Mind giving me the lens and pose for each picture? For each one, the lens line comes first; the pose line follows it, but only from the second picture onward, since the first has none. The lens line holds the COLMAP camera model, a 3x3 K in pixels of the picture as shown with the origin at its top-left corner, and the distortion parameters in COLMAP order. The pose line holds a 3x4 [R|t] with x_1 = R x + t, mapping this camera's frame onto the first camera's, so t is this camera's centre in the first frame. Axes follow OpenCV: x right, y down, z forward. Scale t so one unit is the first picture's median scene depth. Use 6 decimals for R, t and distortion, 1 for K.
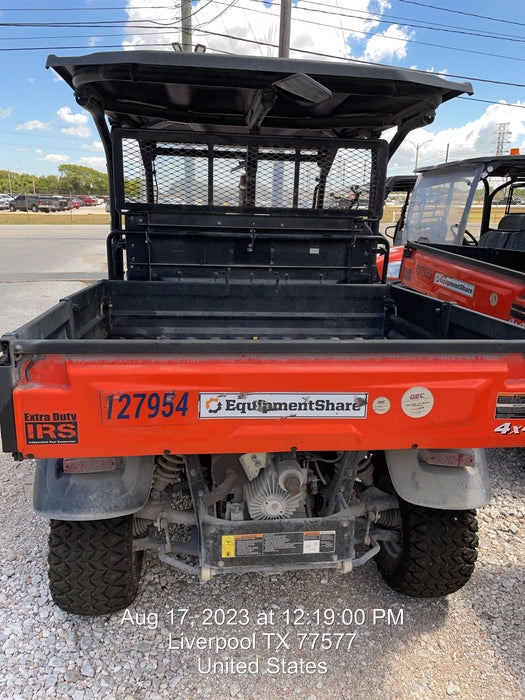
lens RADIAL K [[570.8, 0, 291.7], [0, 570.8, 349.3], [0, 0, 1]] dist [0.085476, -0.000878]
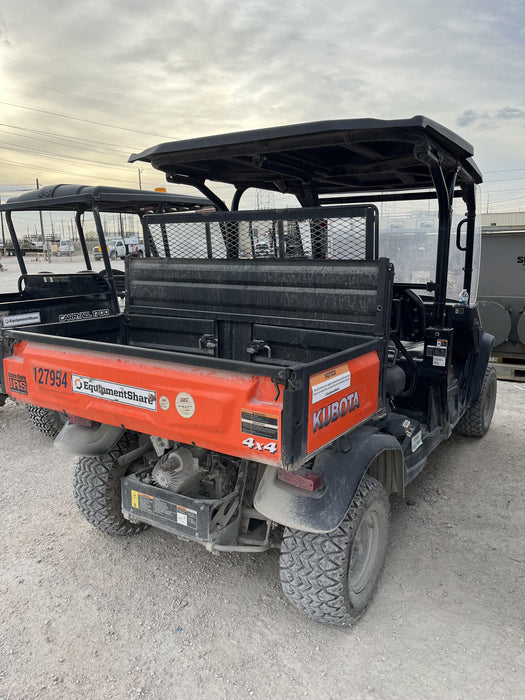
lens RADIAL K [[530.4, 0, 265.5], [0, 530.4, 356.0], [0, 0, 1]] dist [0.053036, -0.002220]
pose [[0.763068, 0.092875, -0.639611, 1.091734], [-0.145412, 0.988920, -0.029883, -0.004091], [0.629748, 0.115809, 0.768118, 0.213657]]
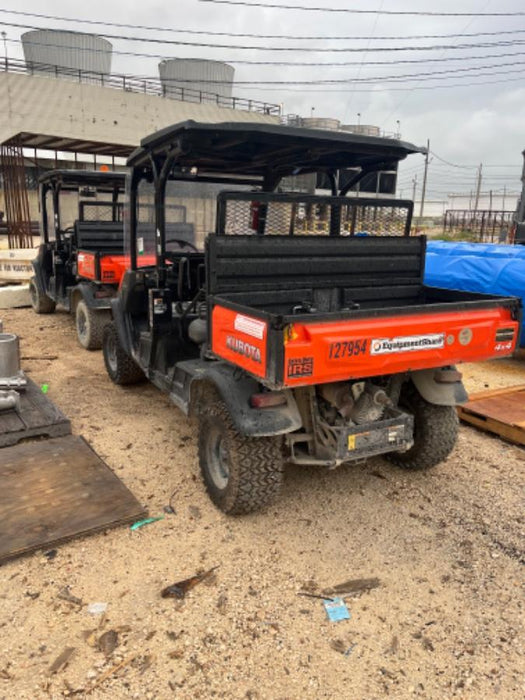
lens RADIAL K [[499.3, 0, 285.3], [0, 499.3, 347.3], [0, 0, 1]] dist [0.030650, -0.002292]
pose [[0.936394, -0.095417, 0.337731, -0.878892], [0.102996, 0.994671, -0.004549, 0.076017], [-0.335497, 0.039044, 0.941232, -0.322762]]
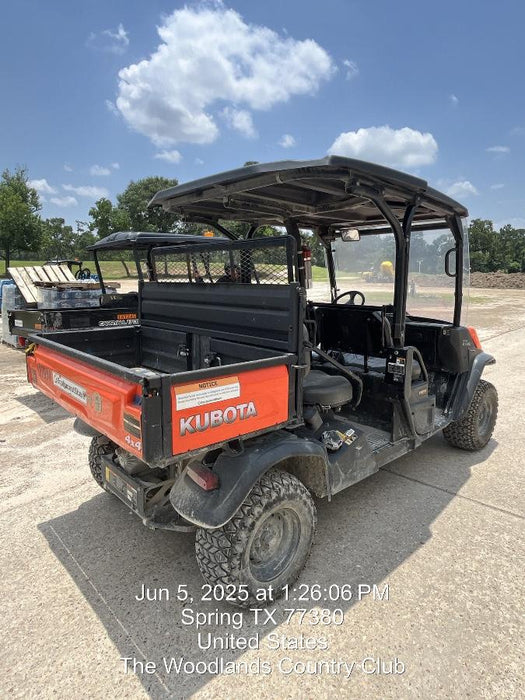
lens RADIAL K [[421.2, 0, 262.5], [0, 421.2, 350.0], [0, 0, 1]] dist [-0.016086, -0.000091]
pose [[0.574694, 0.106604, -0.811395, 1.357207], [-0.197083, 0.980328, -0.010791, -0.117248], [0.794283, 0.166113, 0.584398, 0.685756]]
